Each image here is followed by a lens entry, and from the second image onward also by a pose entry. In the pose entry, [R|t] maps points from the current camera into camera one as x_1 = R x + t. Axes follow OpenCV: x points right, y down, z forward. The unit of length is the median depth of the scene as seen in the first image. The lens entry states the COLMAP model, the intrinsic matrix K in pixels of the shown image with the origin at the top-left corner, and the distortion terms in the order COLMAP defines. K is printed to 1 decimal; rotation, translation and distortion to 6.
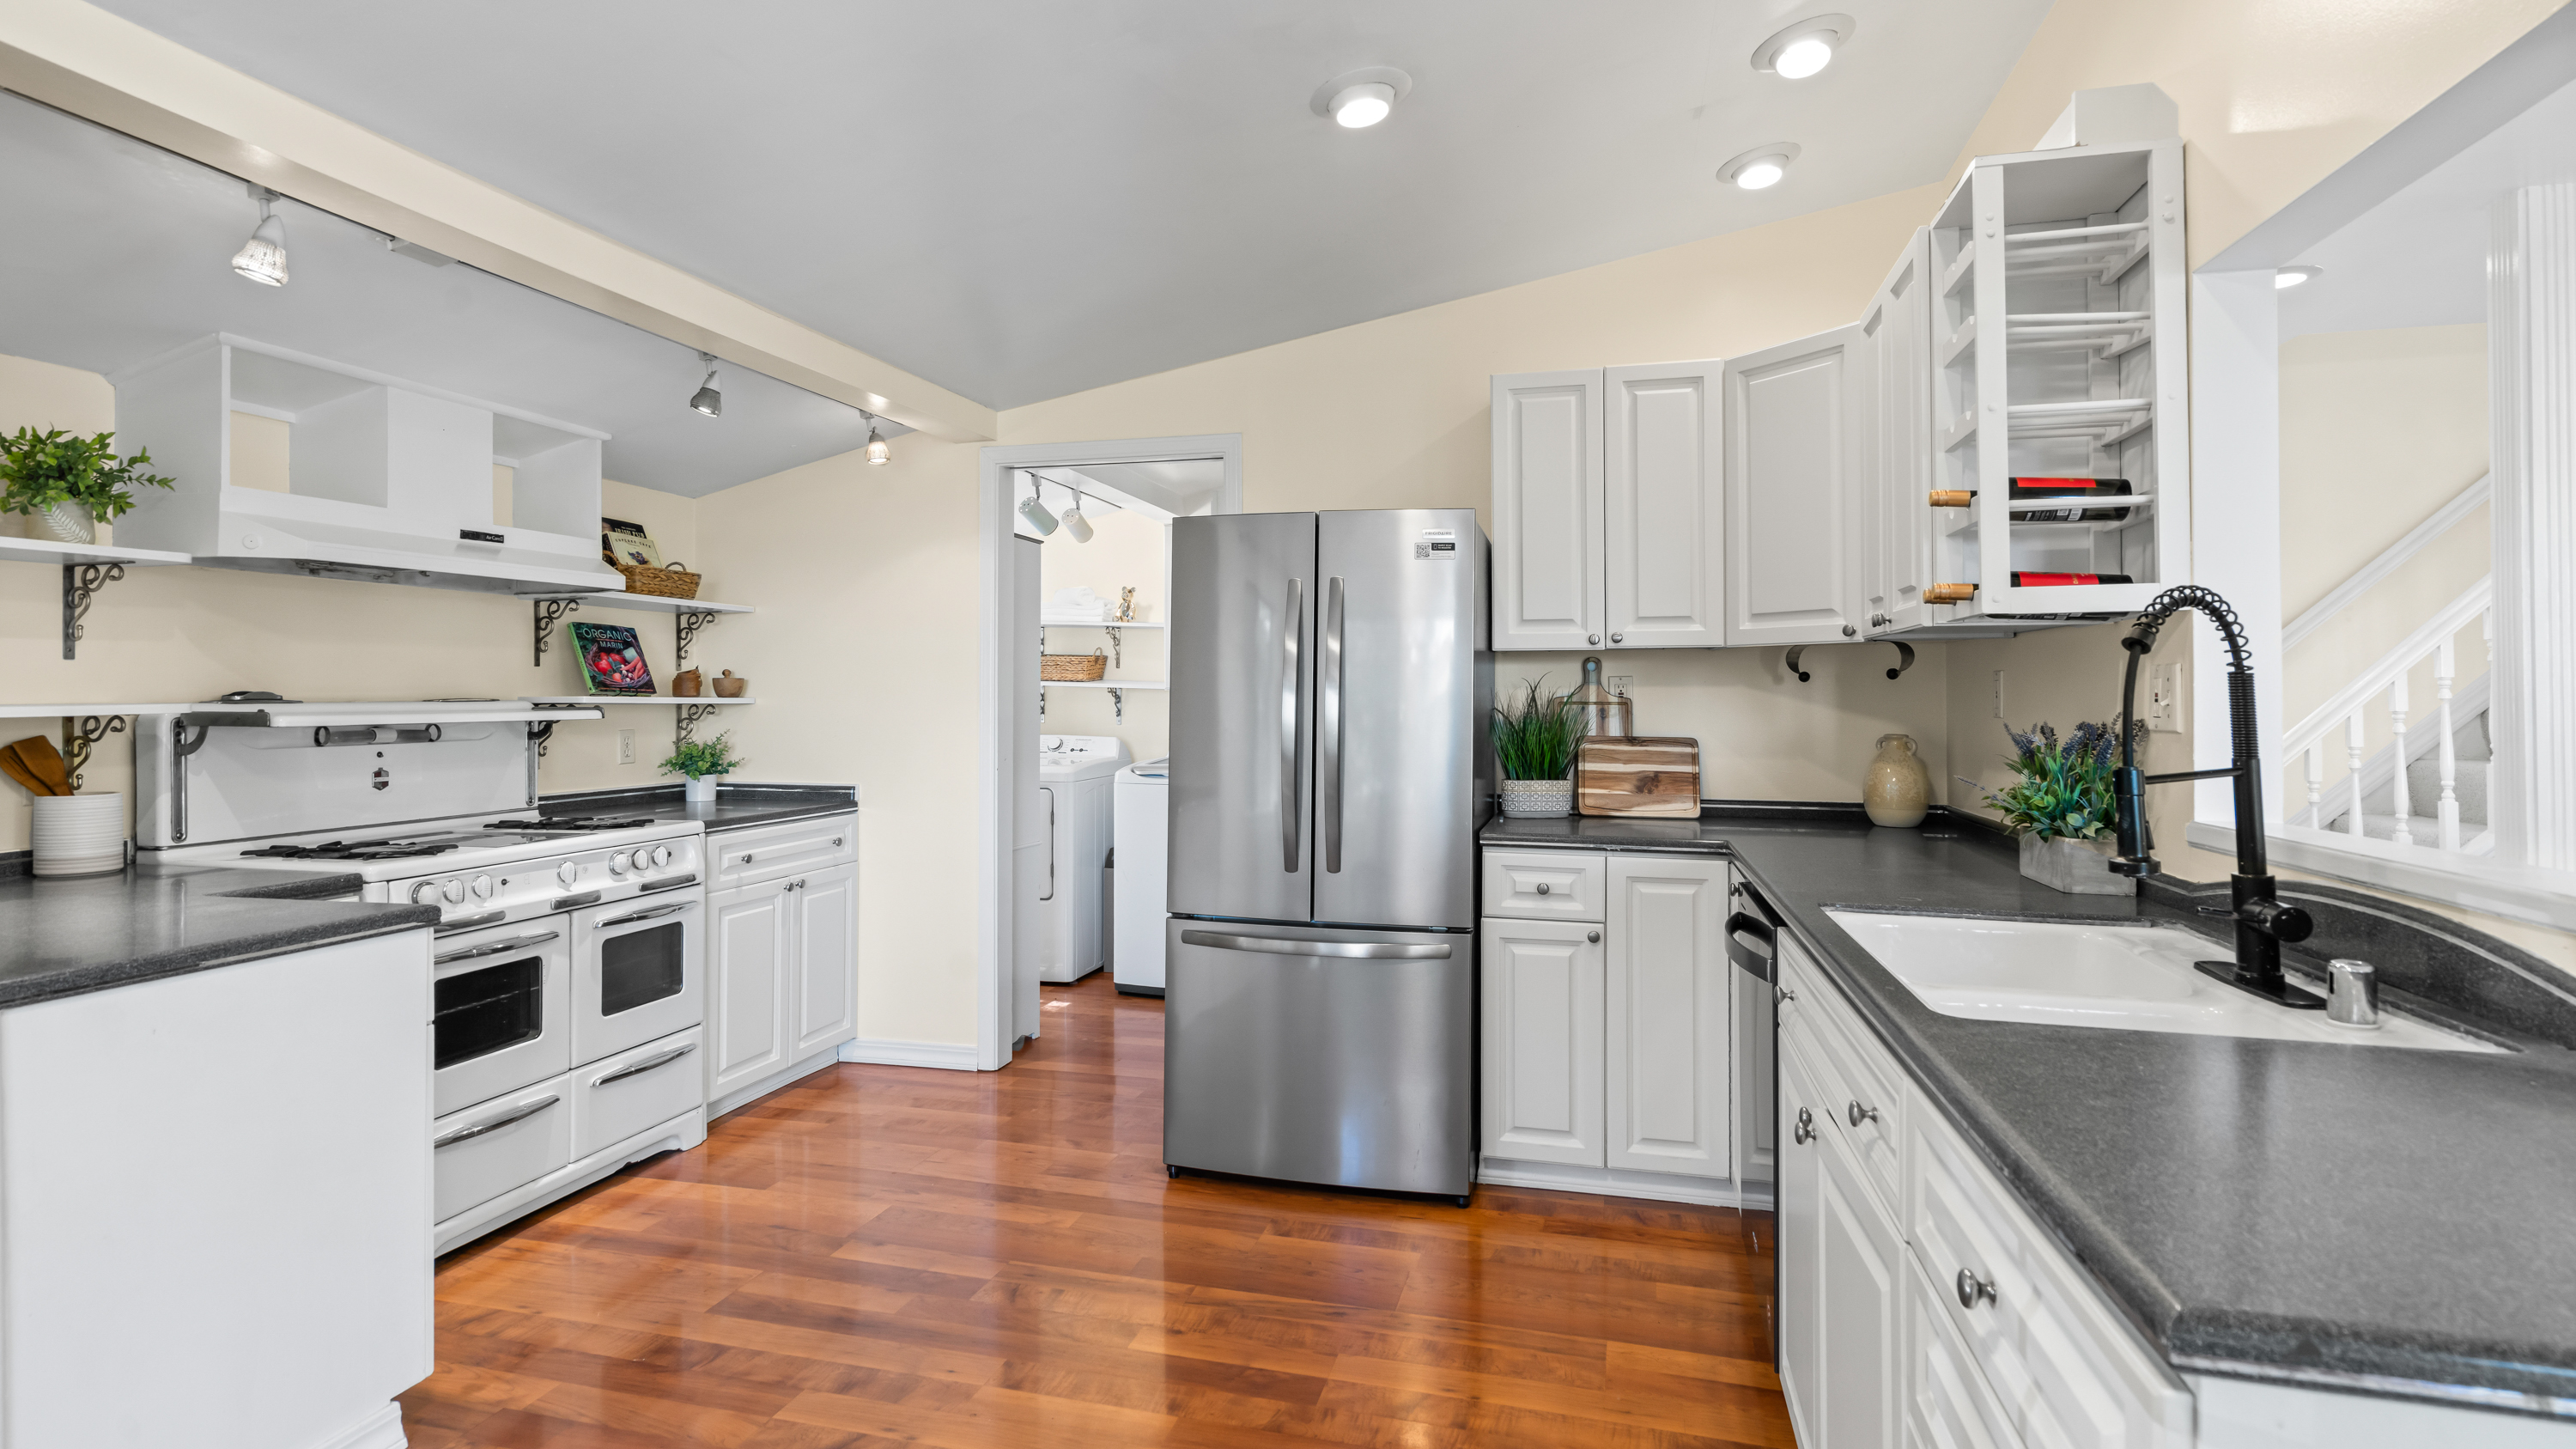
lens RADIAL K [[1251.7, 0, 1280.7], [0, 1251.7, 689.0], [0, 0, 1]] dist [0.000347, 0.000115]
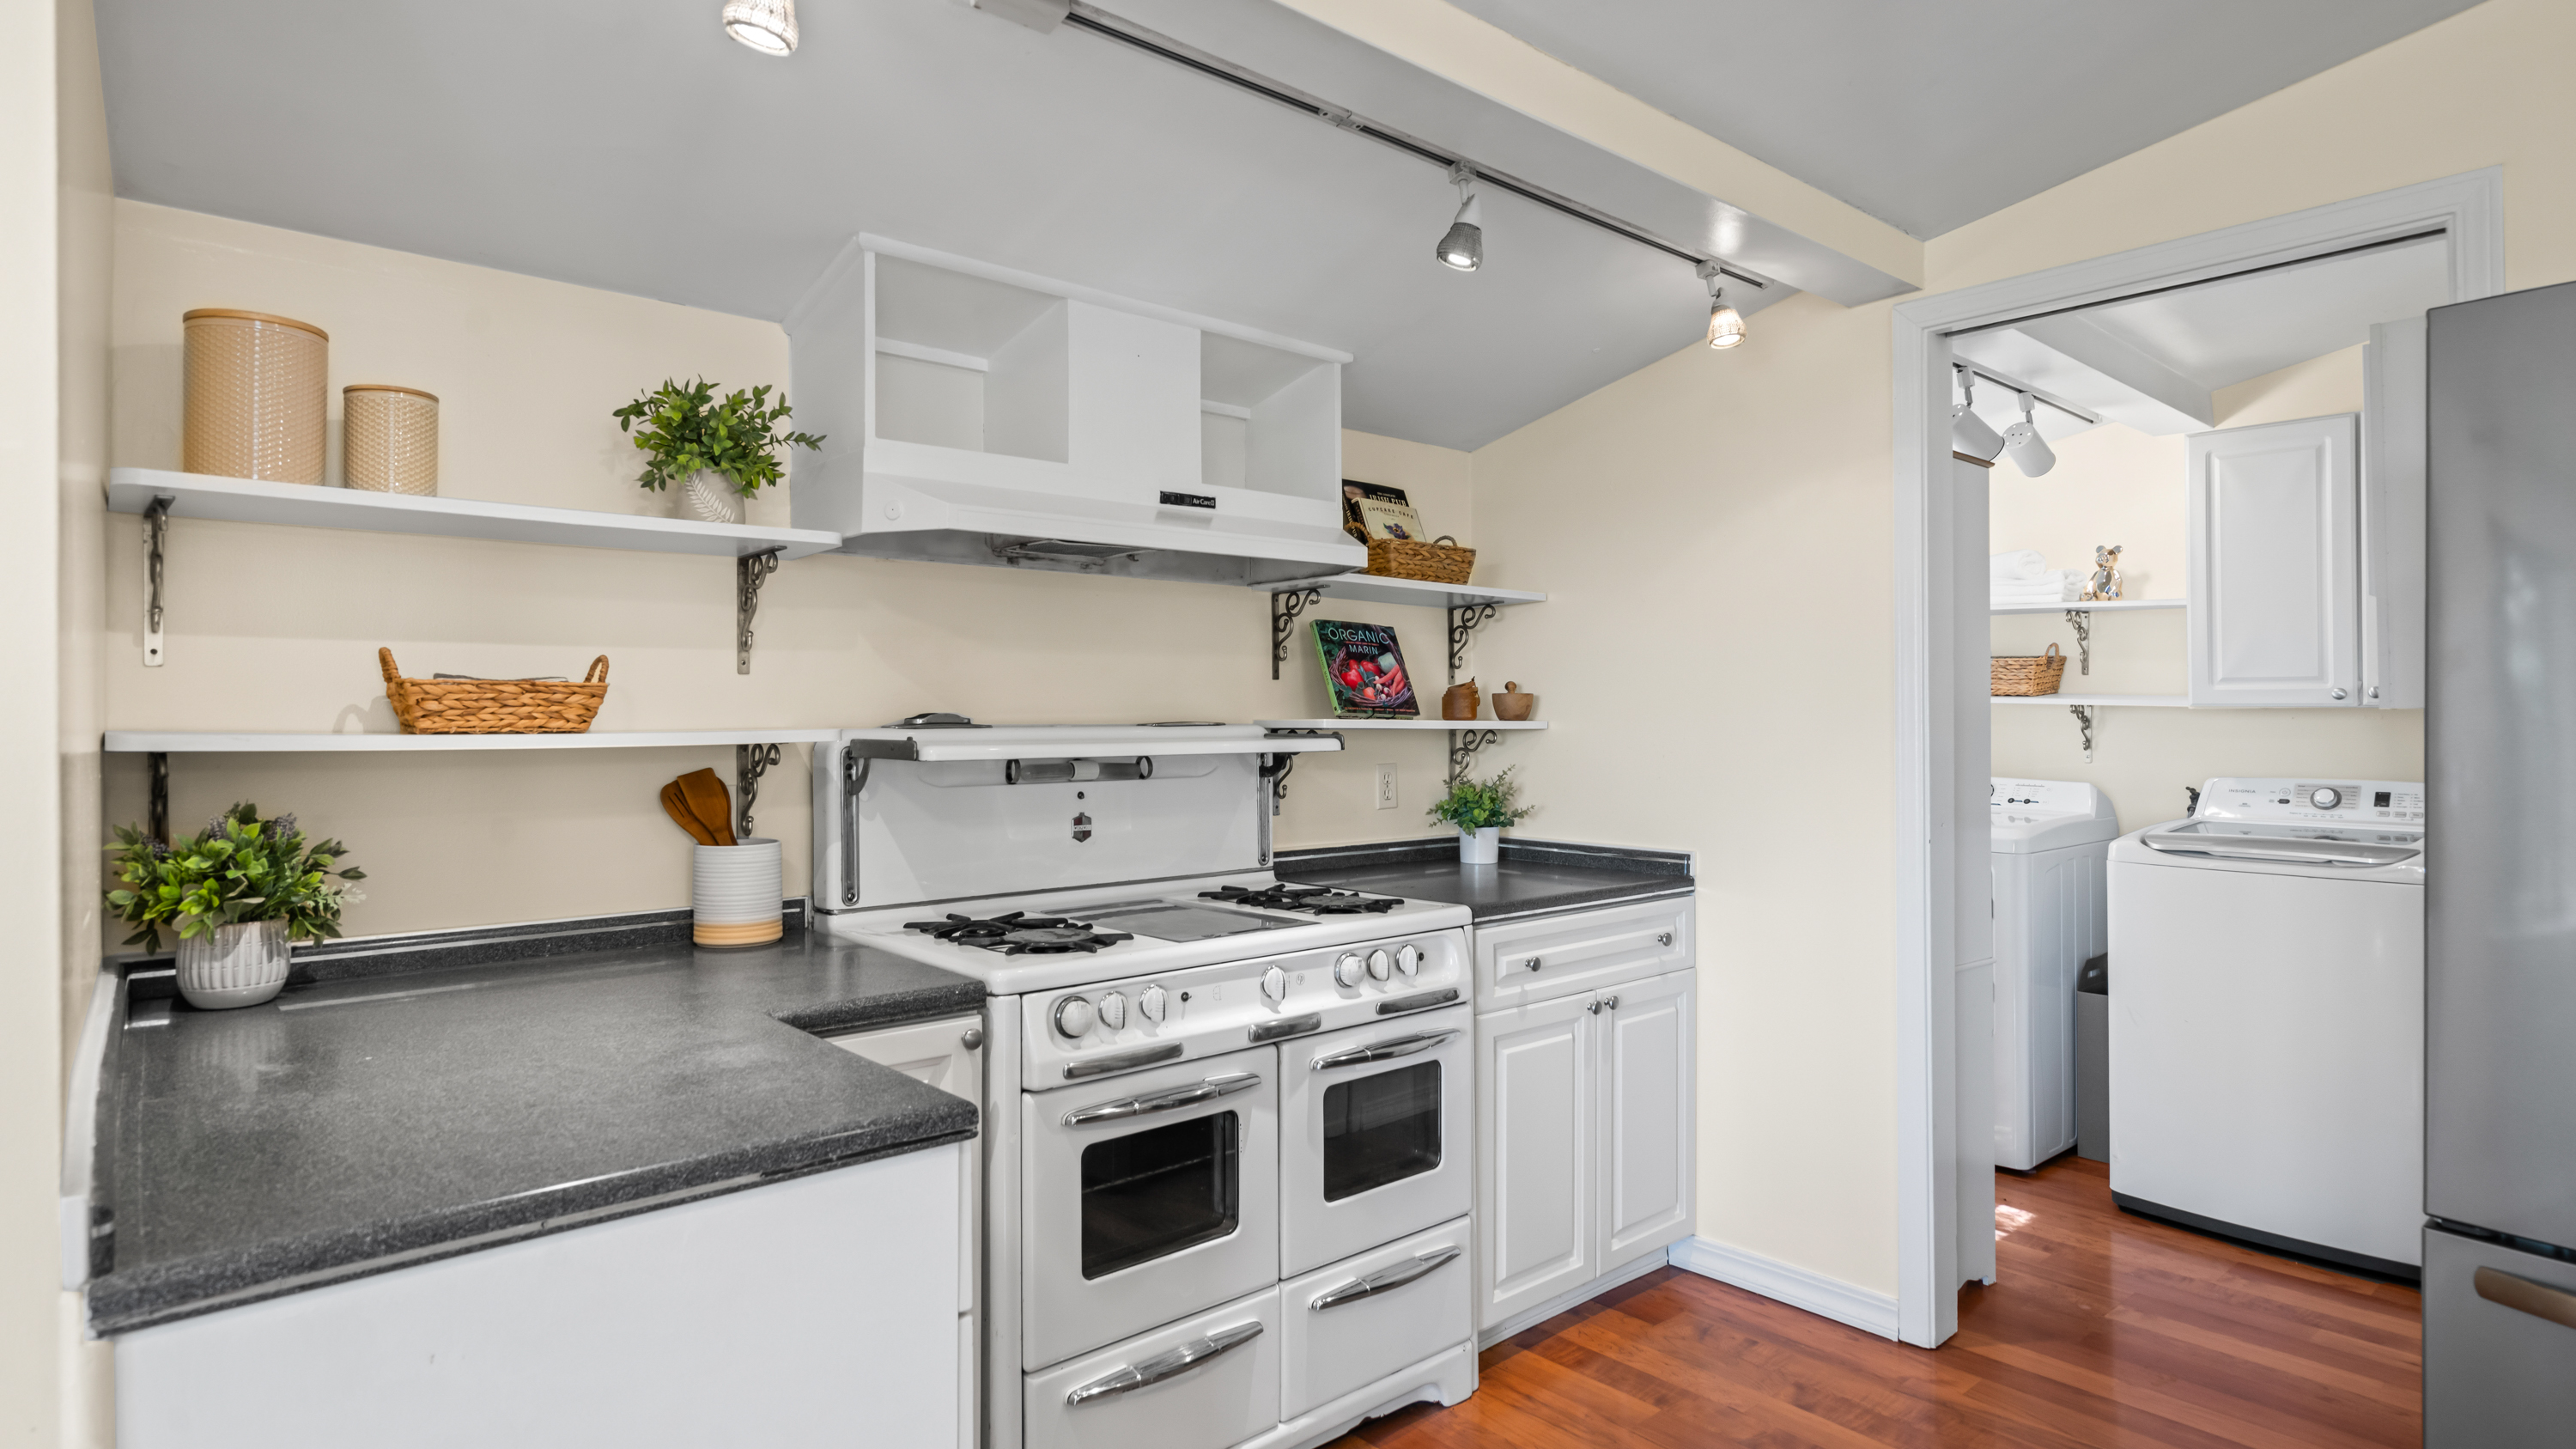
lens RADIAL K [[1332.8, 0, 1278.7], [0, 1332.8, 694.9], [0, 0, 1]] dist [0.002205, -0.000104]
pose [[0.819267, -0.011047, -0.573306, -0.140909], [0.004234, 0.999904, -0.013217, 0.002061], [0.573397, 0.008401, 0.819234, 0.369881]]
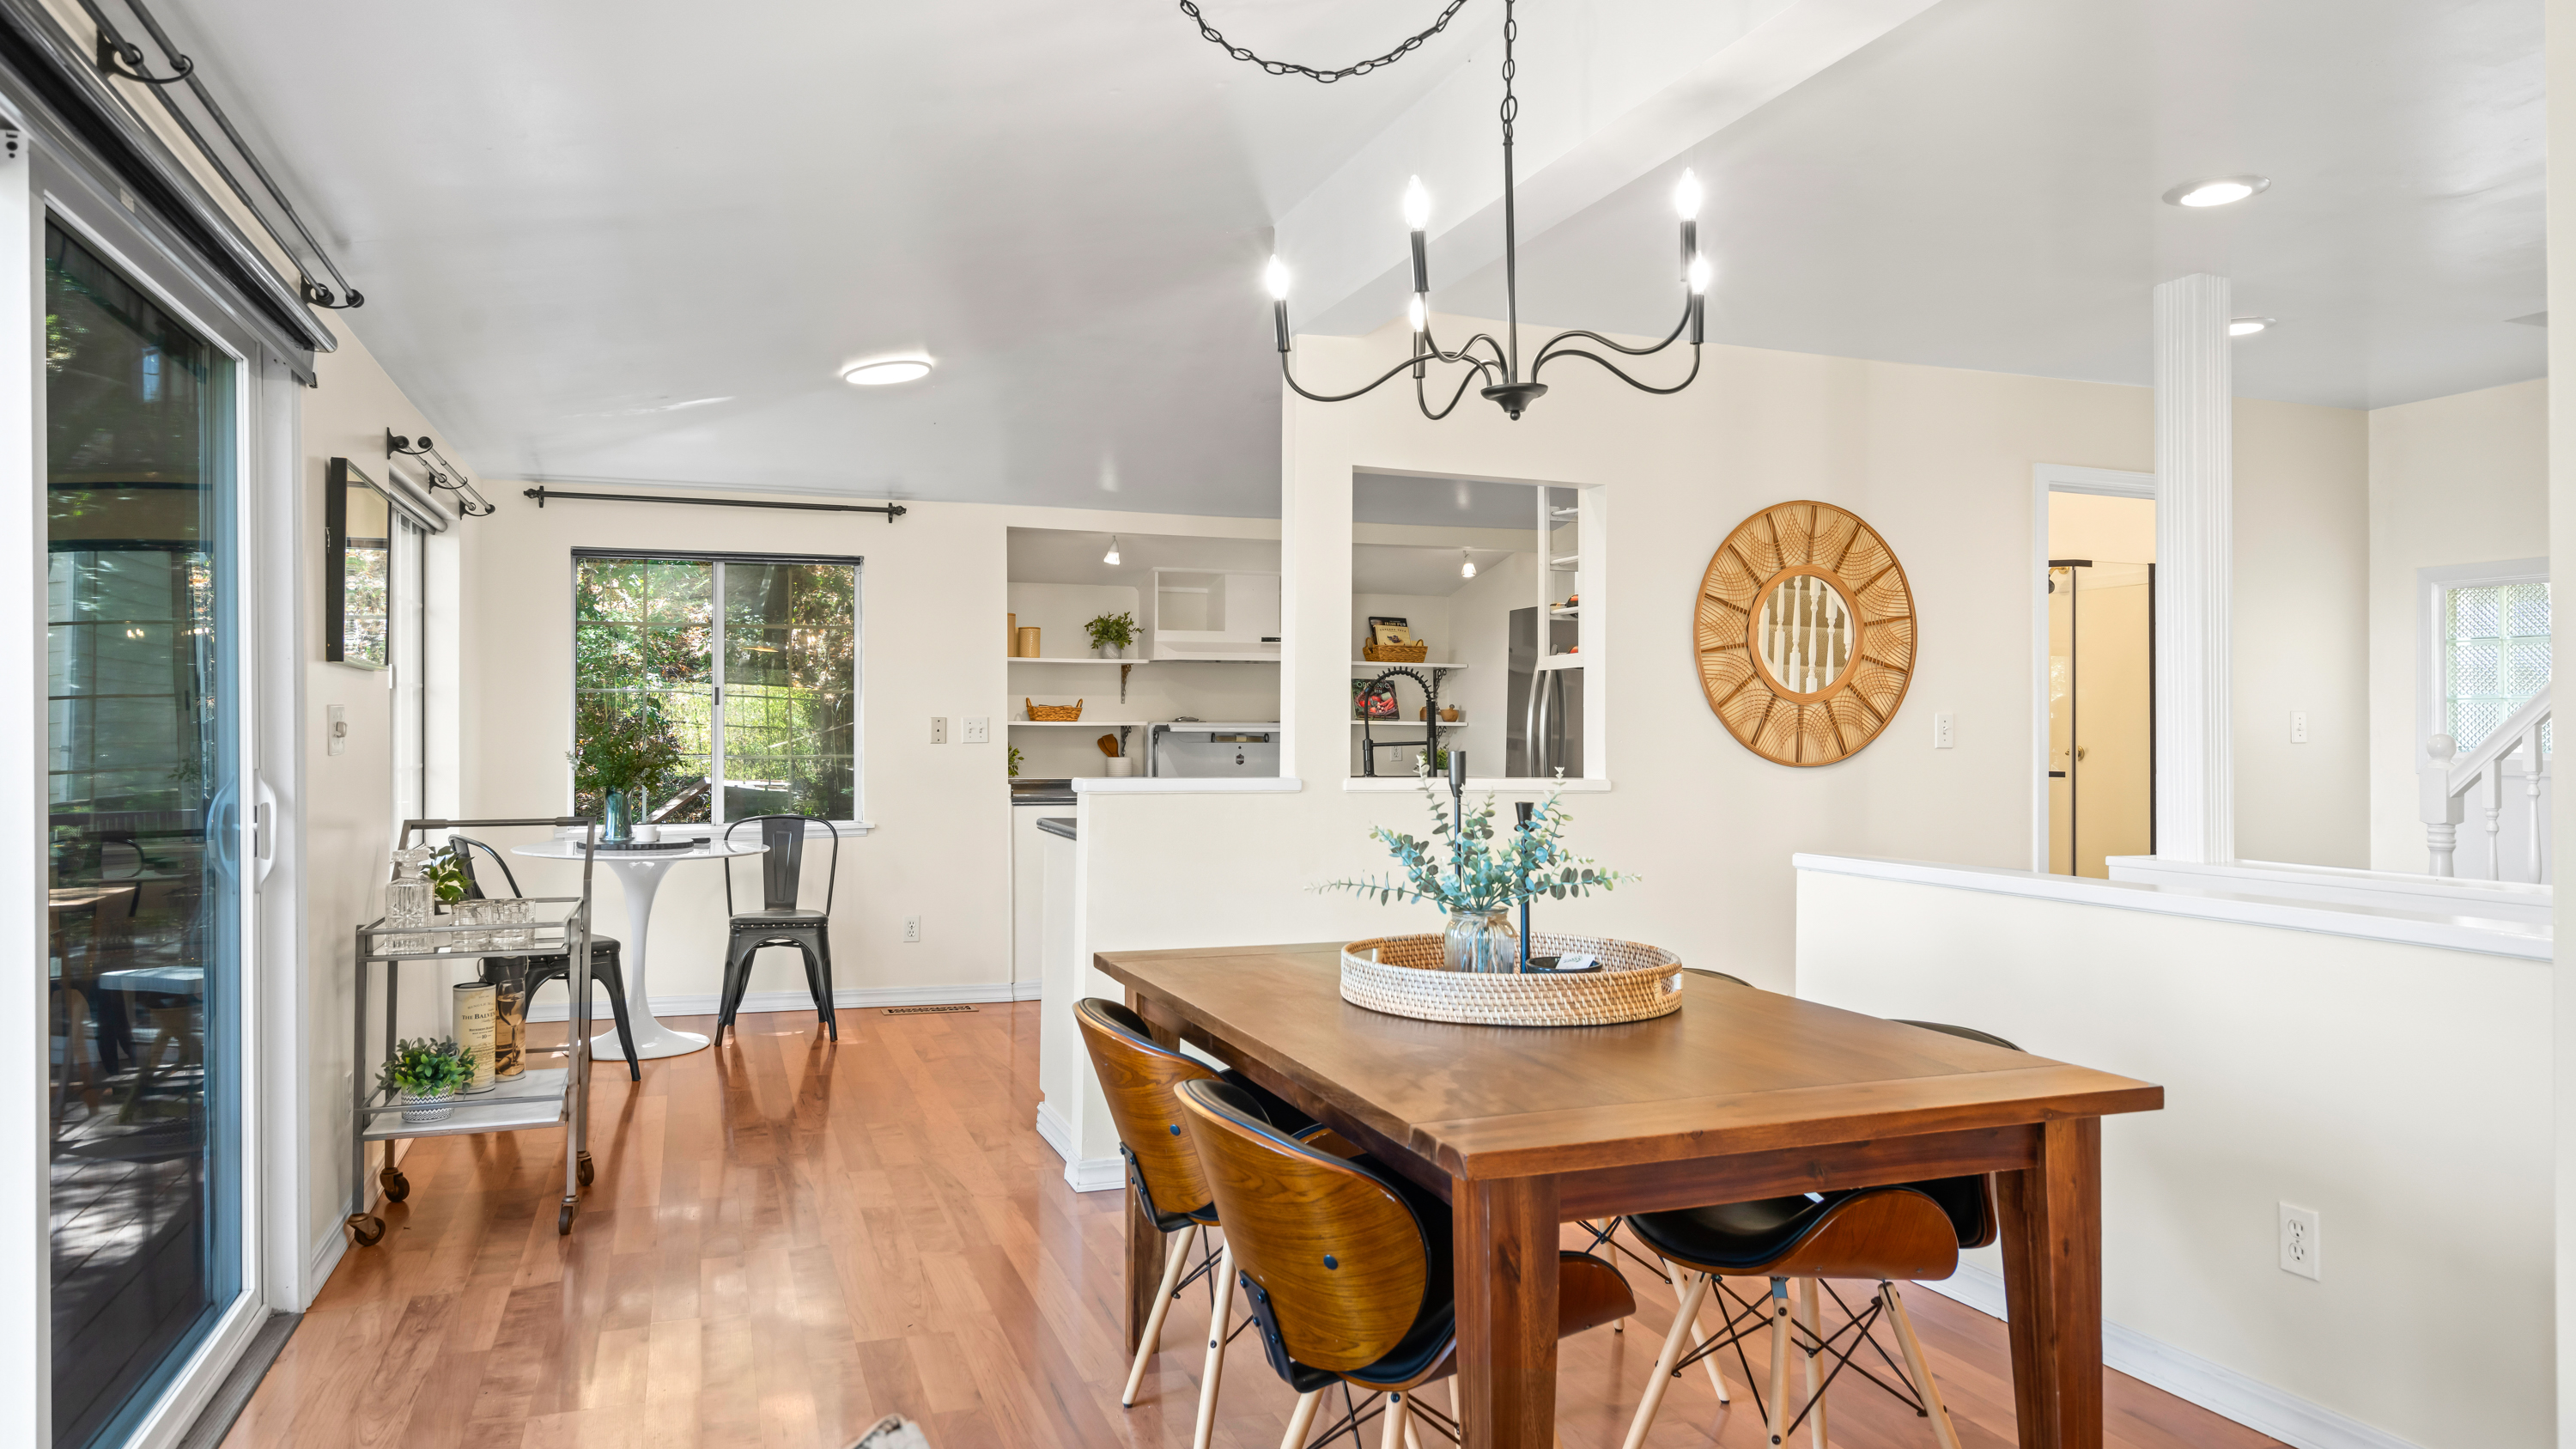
lens RADIAL K [[1635.2, 0, 1298.4], [0, 1635.2, 727.6], [0, 0, 1]] dist [0.001769, -0.000118]
pose [[0.578911, 0.003351, -0.815384, 1.423404], [-0.003684, 0.999992, 0.001495, 0.013872], [0.815382, 0.002139, 0.578919, -0.450884]]
